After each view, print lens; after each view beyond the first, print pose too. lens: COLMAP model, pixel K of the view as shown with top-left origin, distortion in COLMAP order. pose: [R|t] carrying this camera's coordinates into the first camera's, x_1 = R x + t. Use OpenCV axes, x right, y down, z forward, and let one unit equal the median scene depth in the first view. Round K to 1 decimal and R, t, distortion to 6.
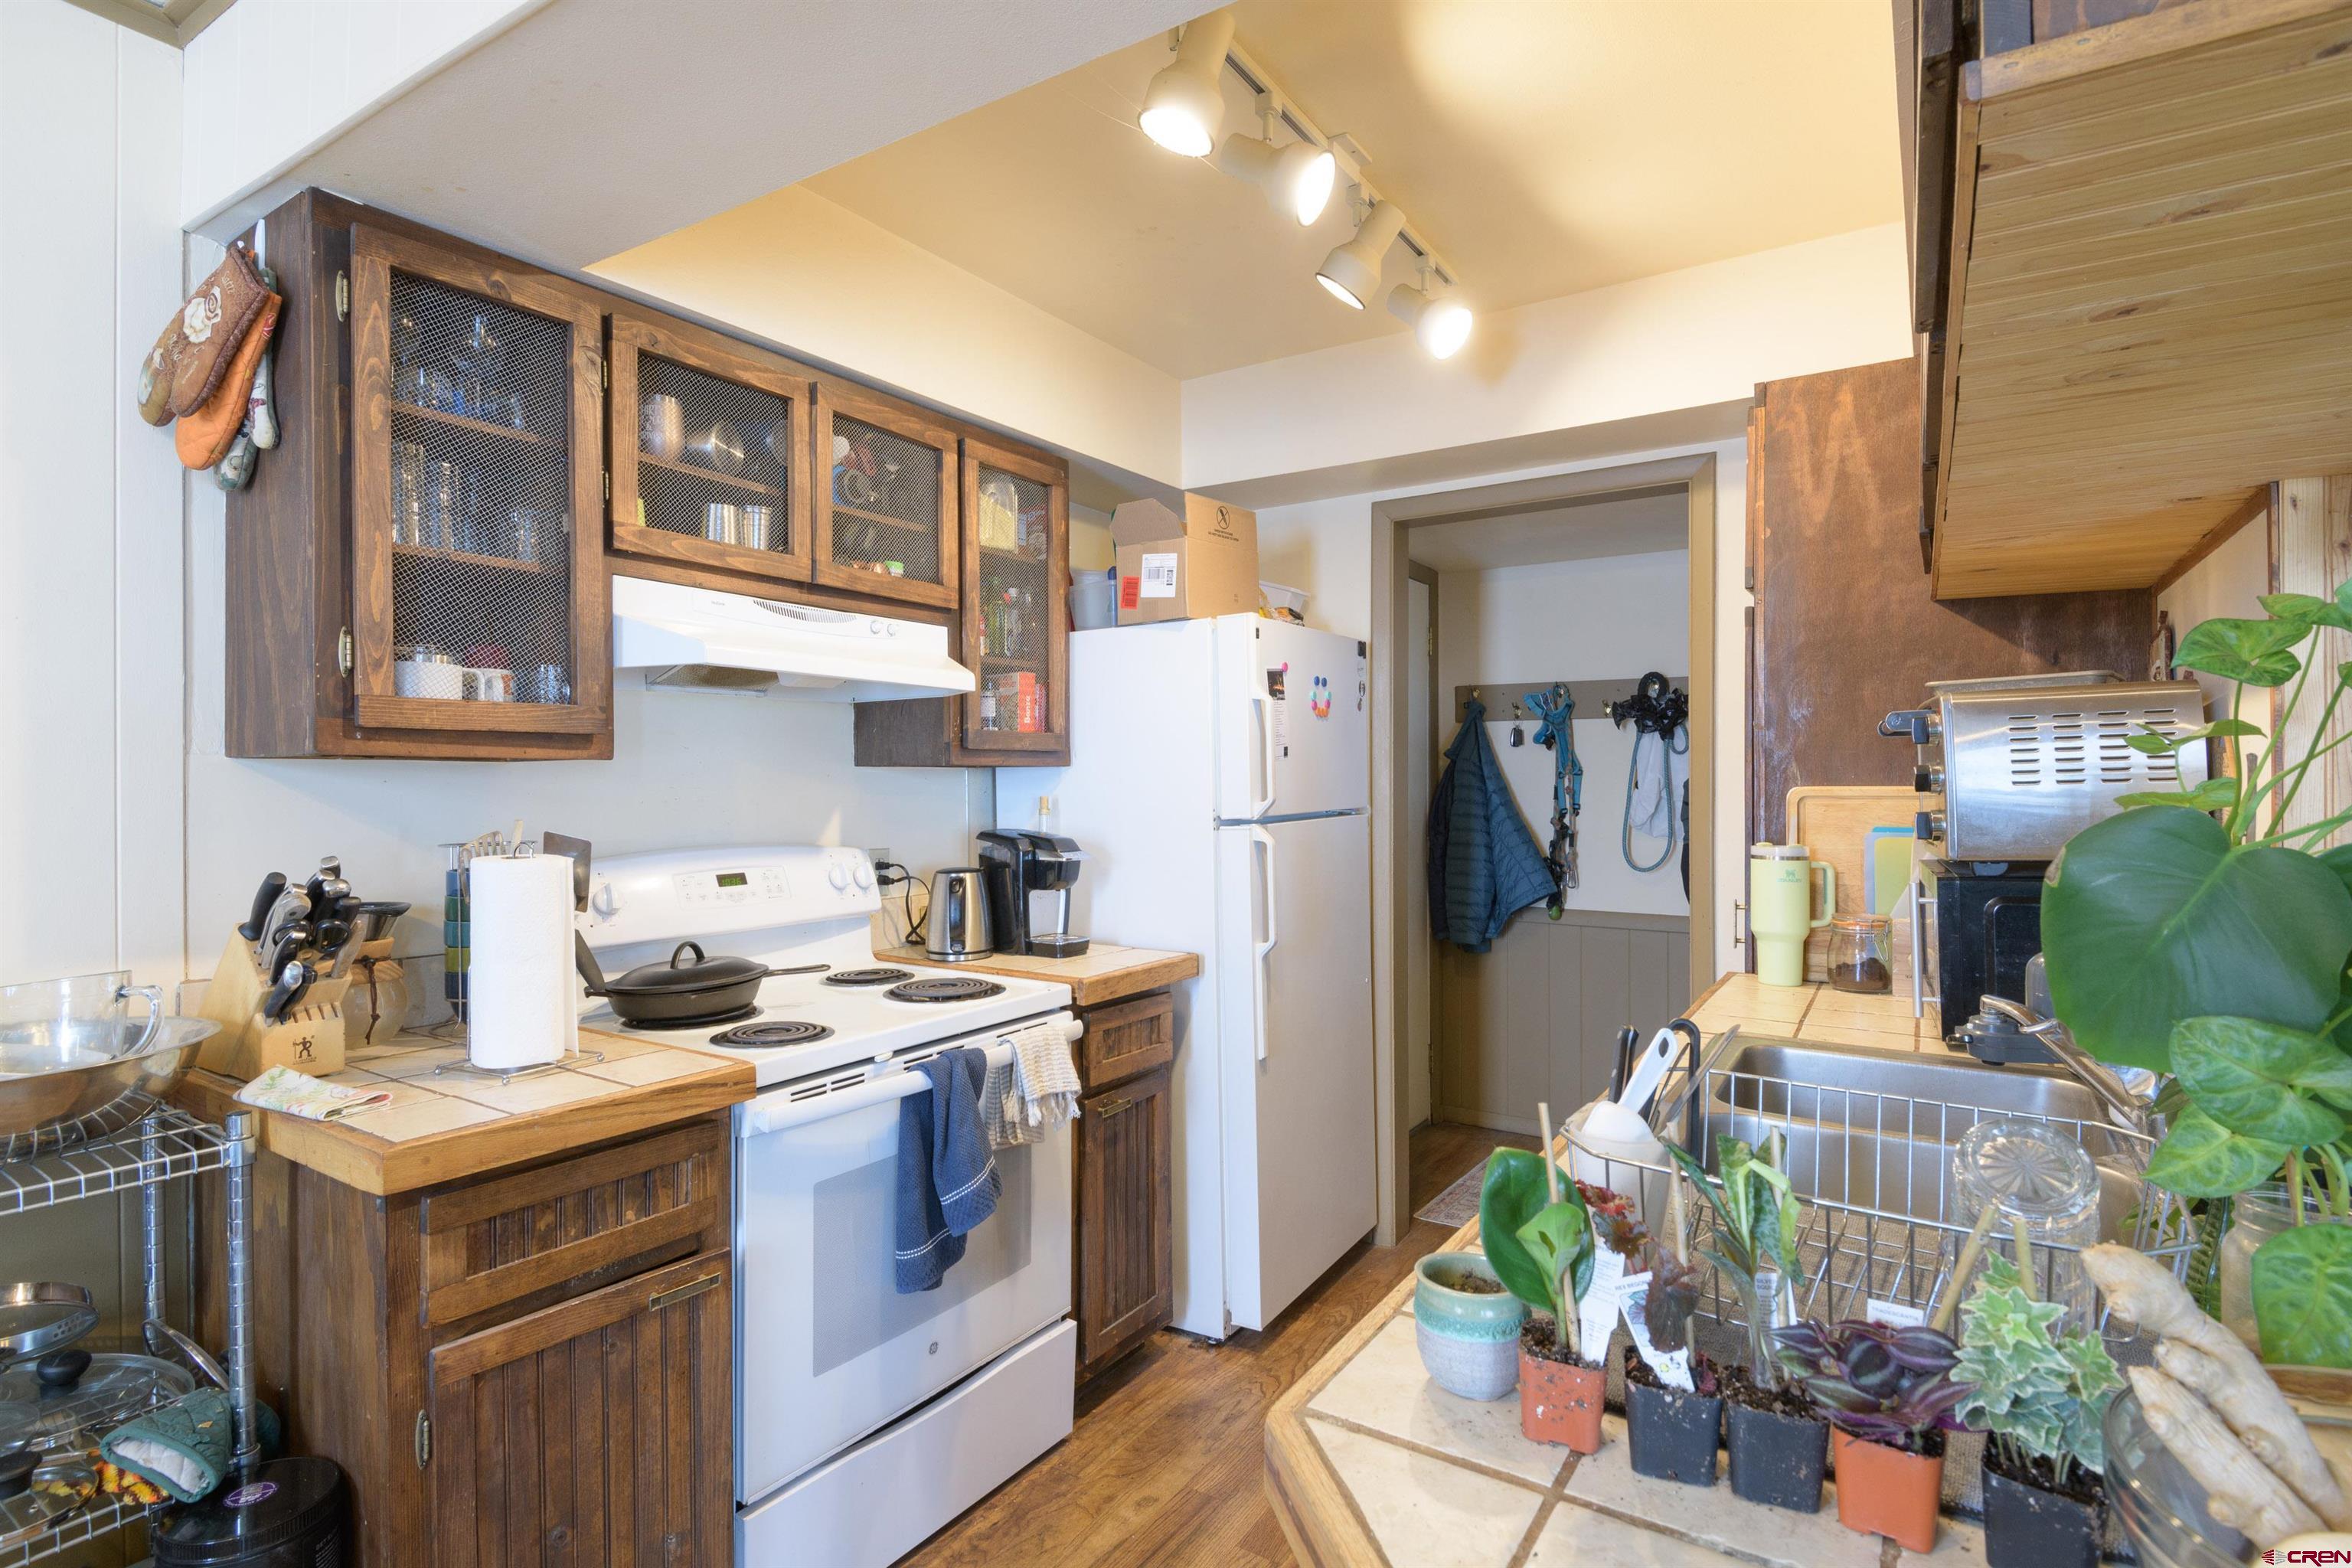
lens RADIAL K [[1177.4, 0, 1176.0], [0, 1177.4, 784.0], [0, 0, 1]] dist [0.019411, -0.000438]
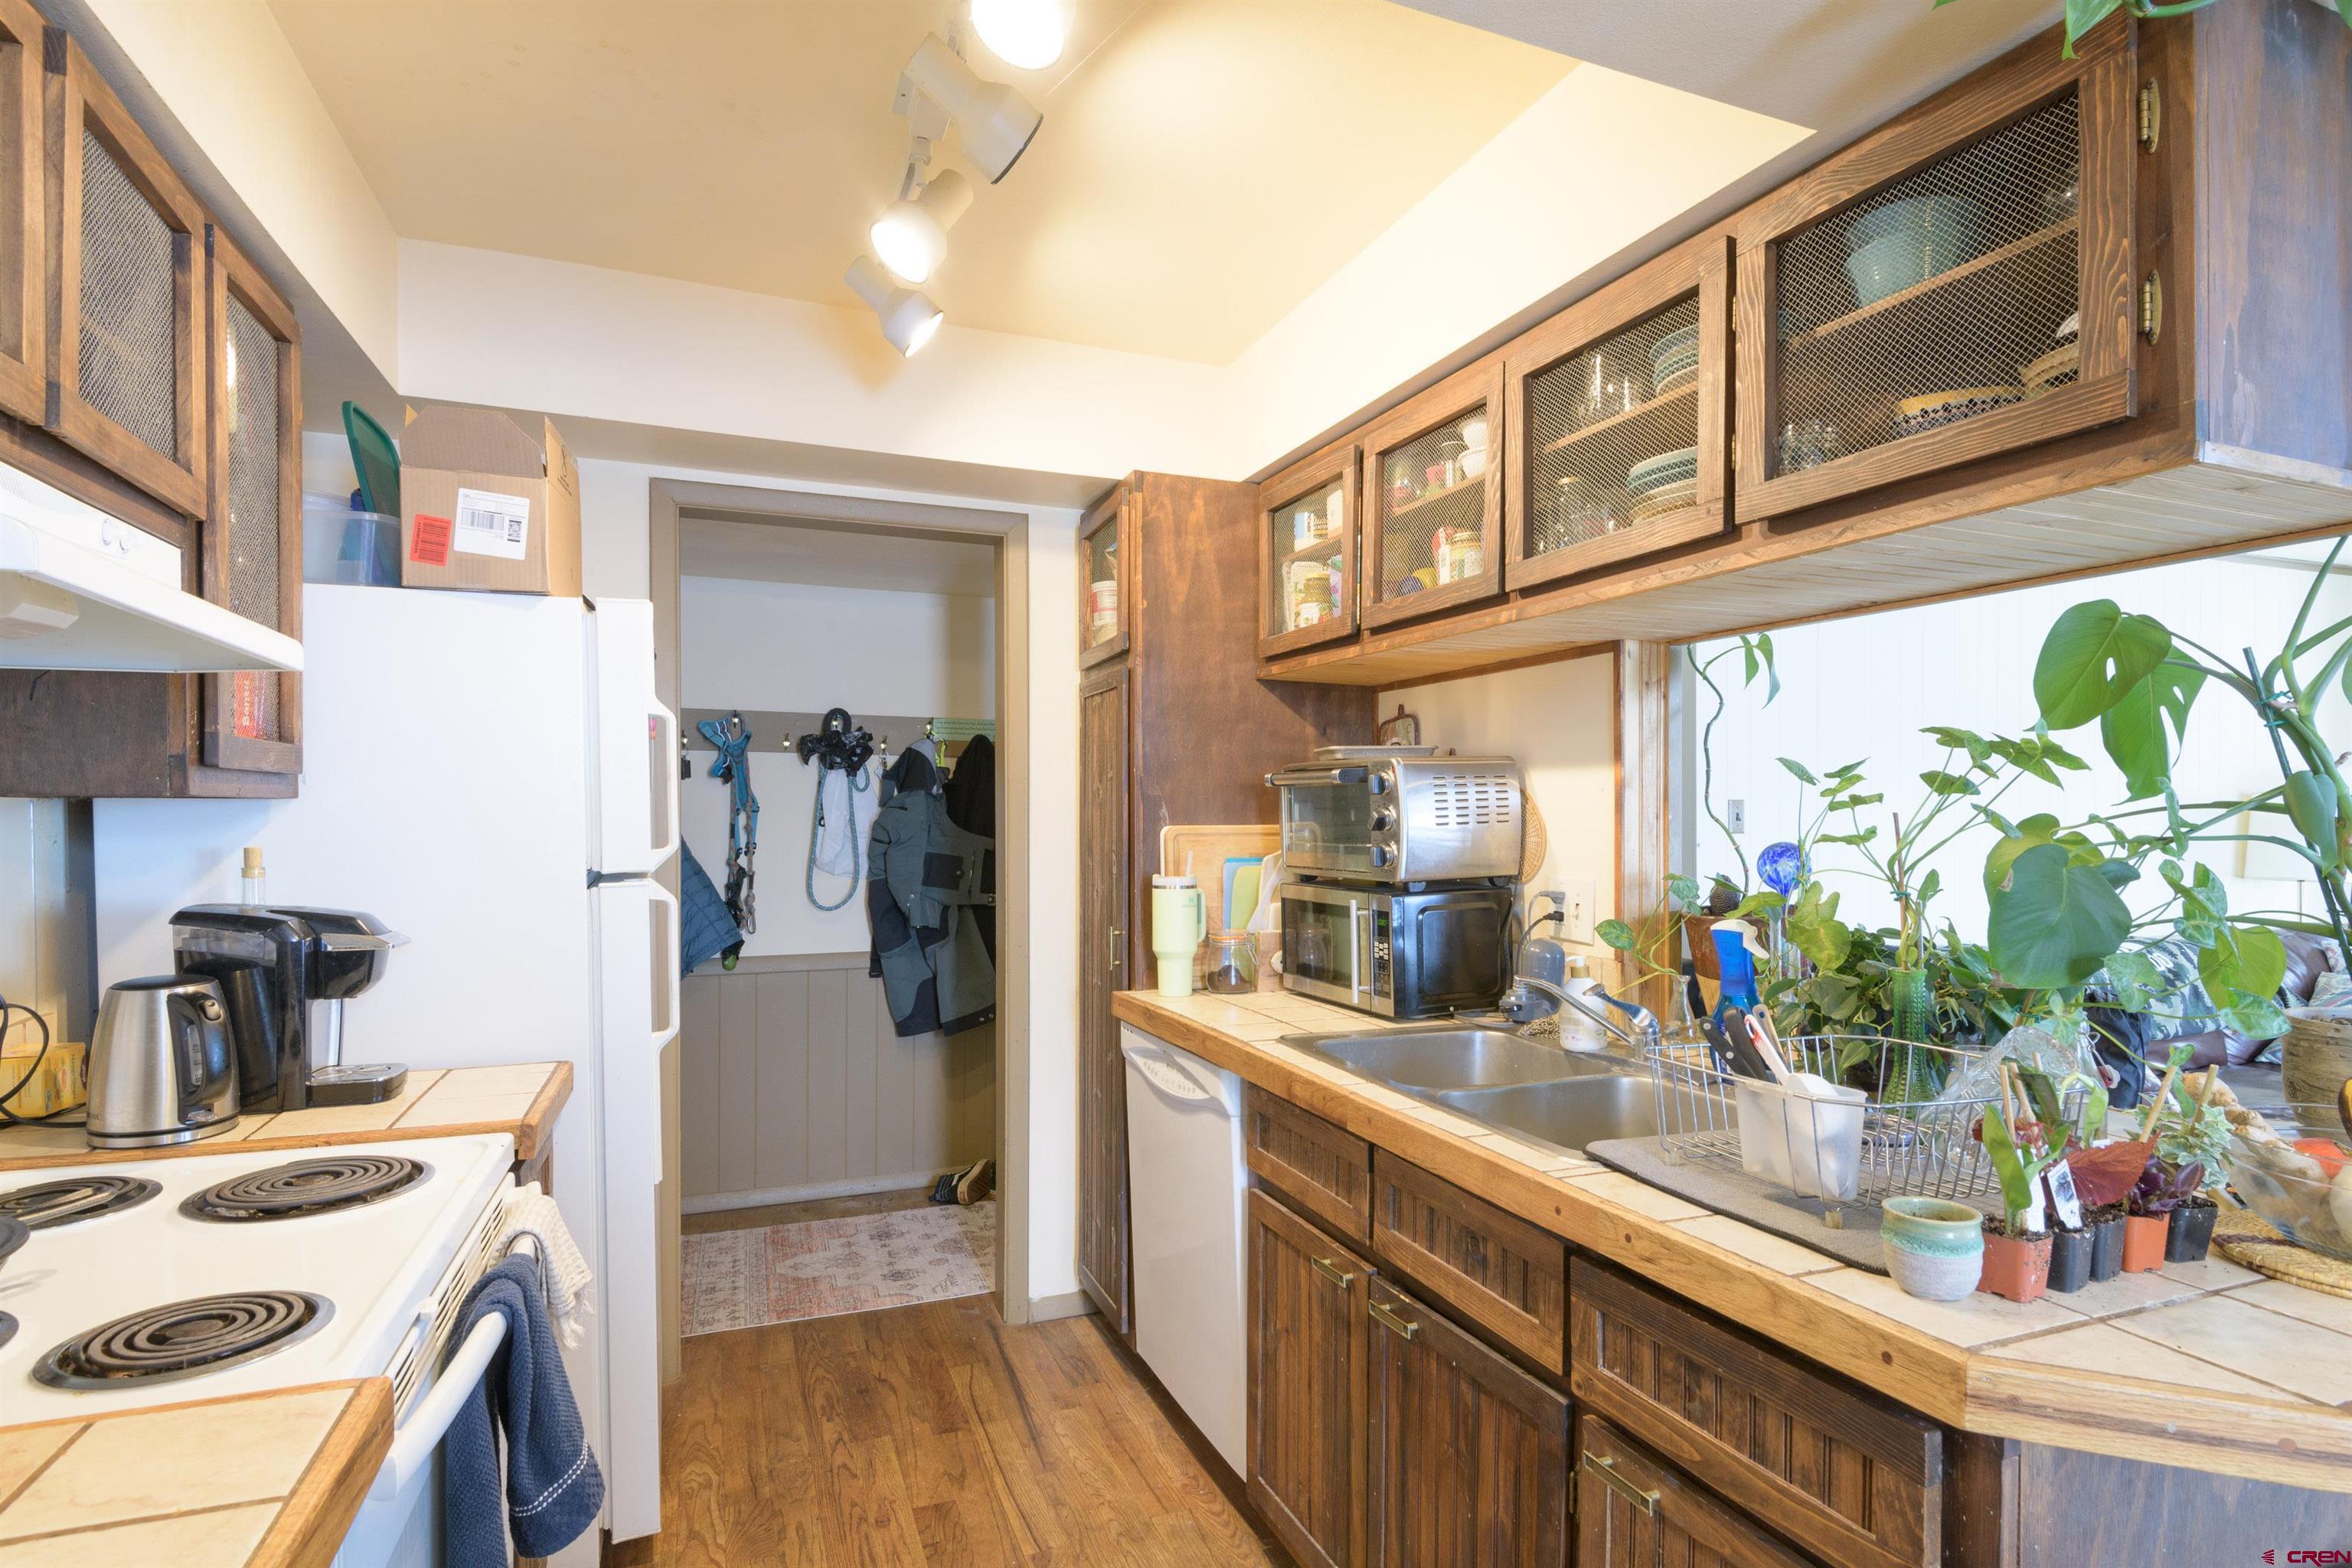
lens RADIAL K [[1202.2, 0, 1204.9], [0, 1202.2, 823.7], [0, 0, 1]] dist [0.024433, -0.017734]
pose [[0.567873, -0.004568, 0.823103, -0.428425], [-0.000097, 0.999984, 0.005617, -0.006389], [-0.823116, -0.003270, 0.567864, 0.295483]]
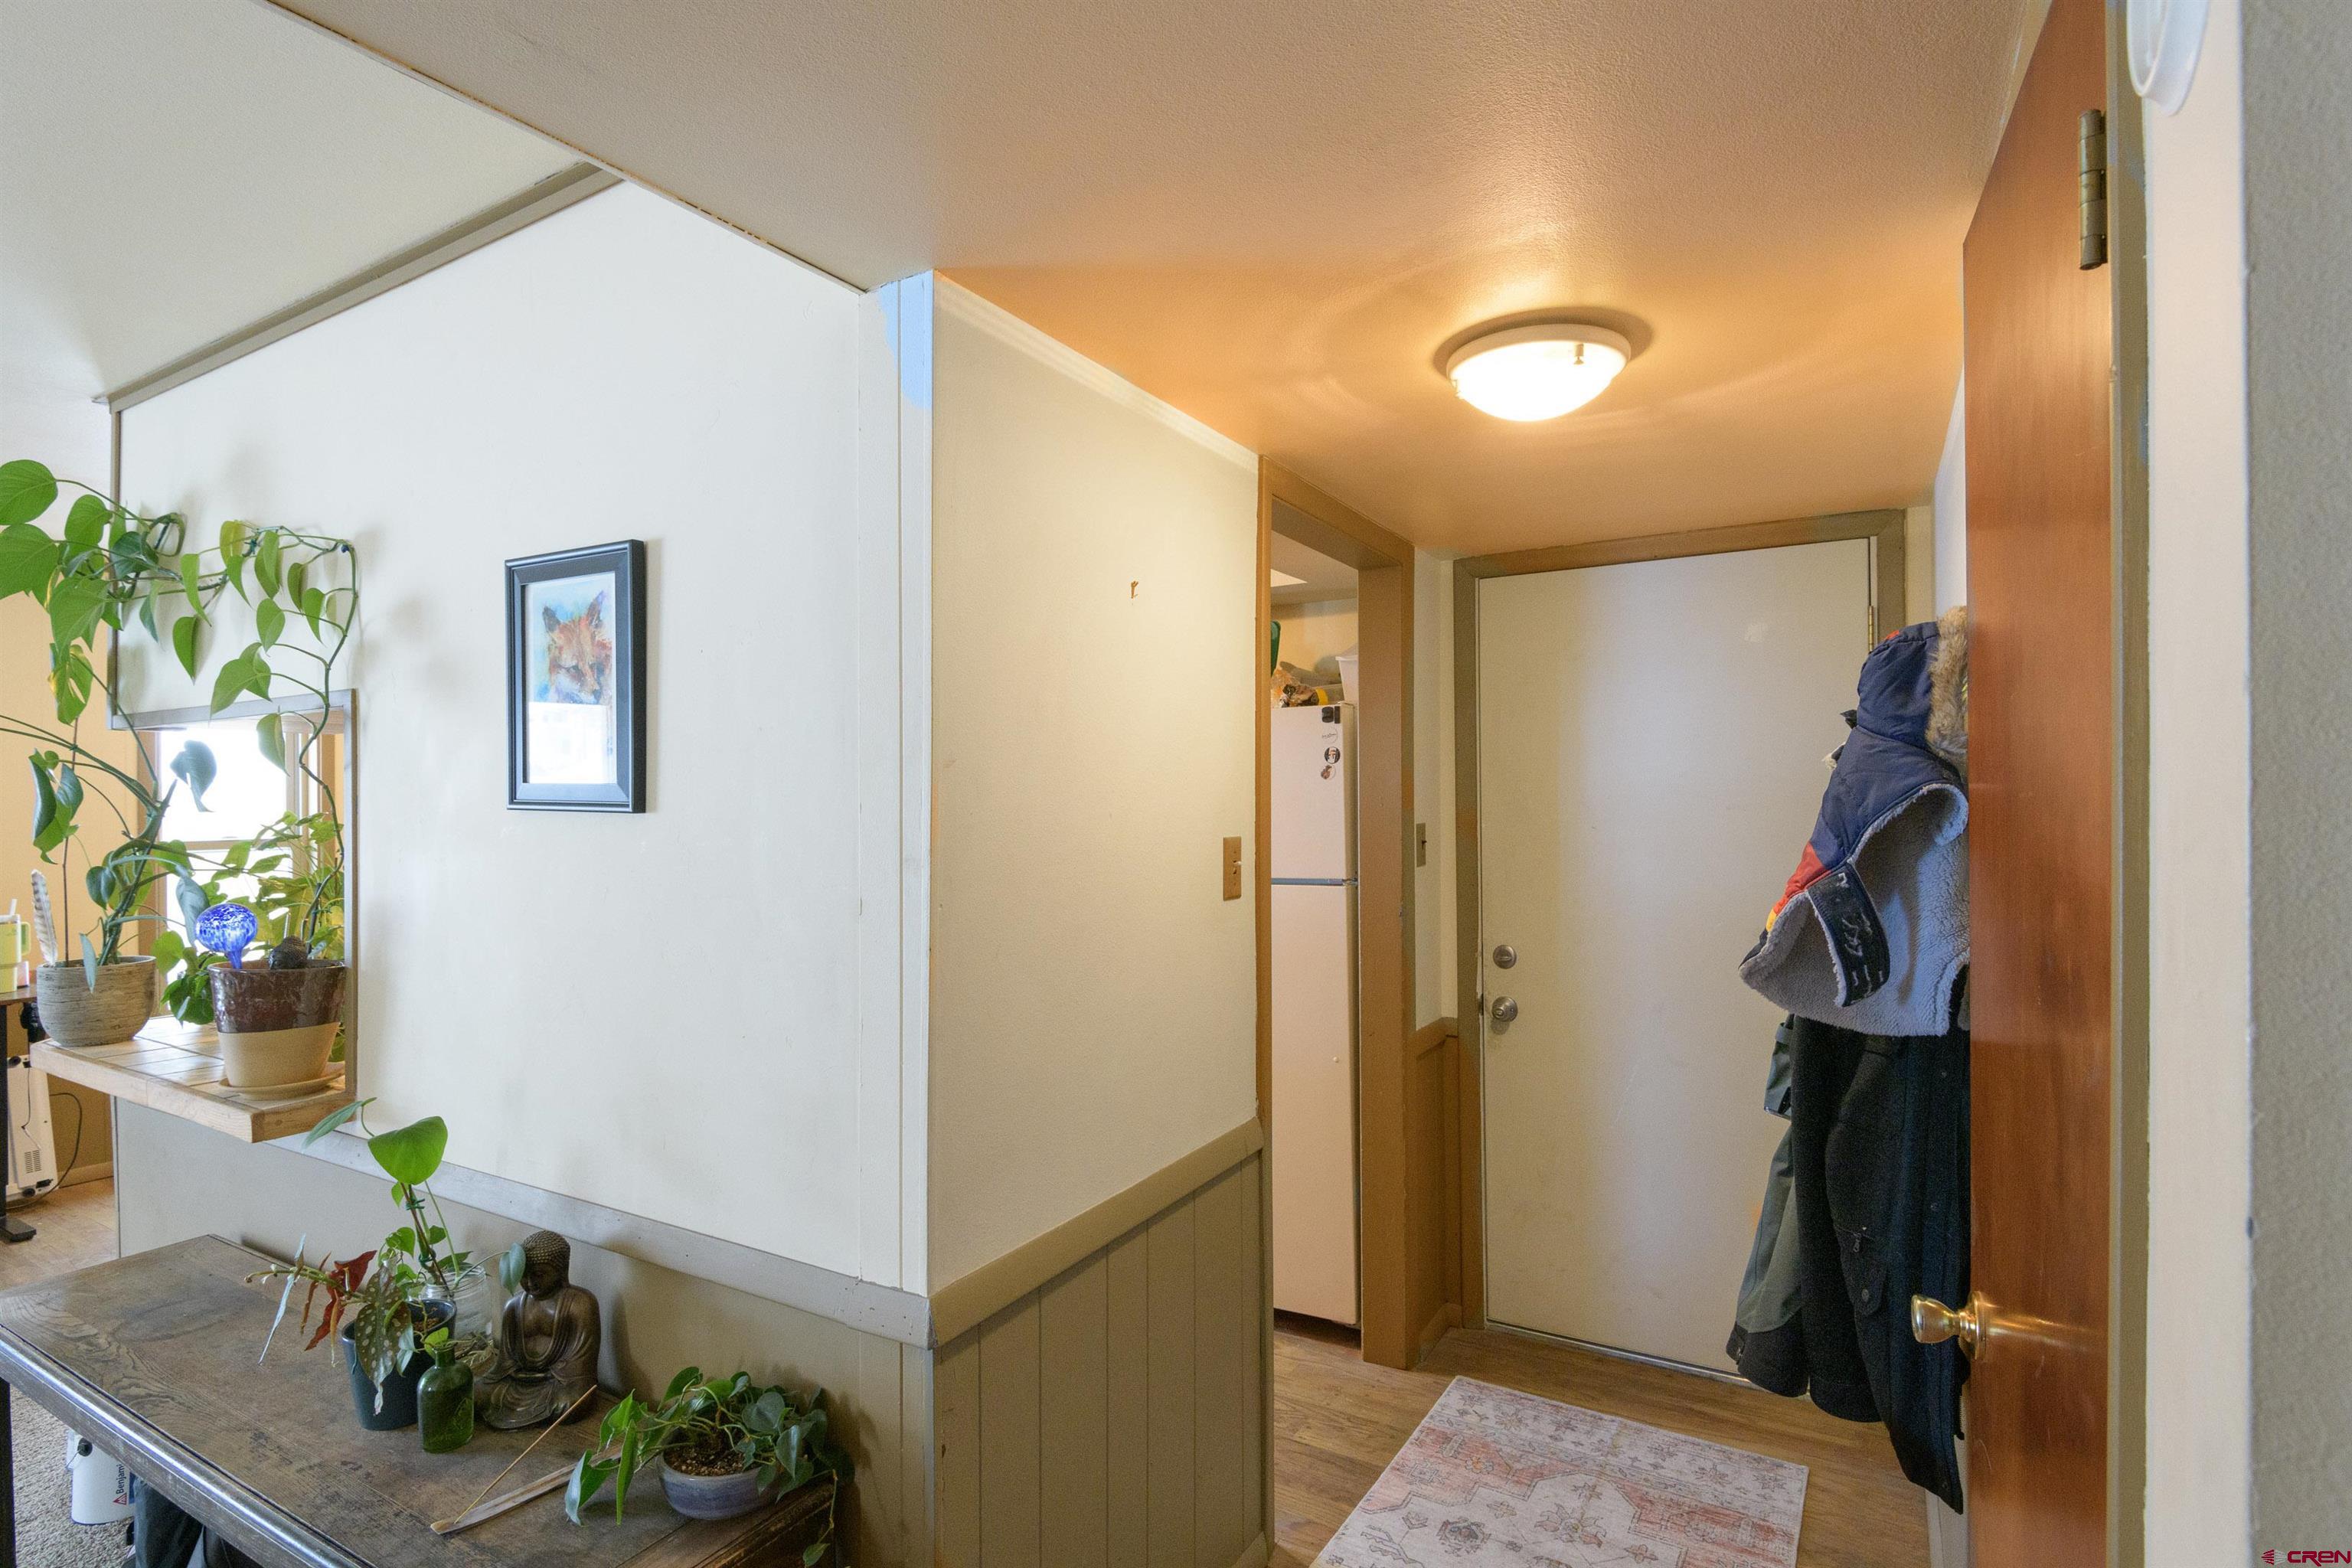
lens RADIAL K [[1177.4, 0, 1176.0], [0, 1177.4, 784.0], [0, 0, 1]] dist [0.019411, -0.000438]
pose [[0.038244, -0.002939, -0.999264, 1.503763], [0.004419, 0.999986, -0.002772, -0.071291], [0.999259, -0.004310, 0.038257, 1.138085]]
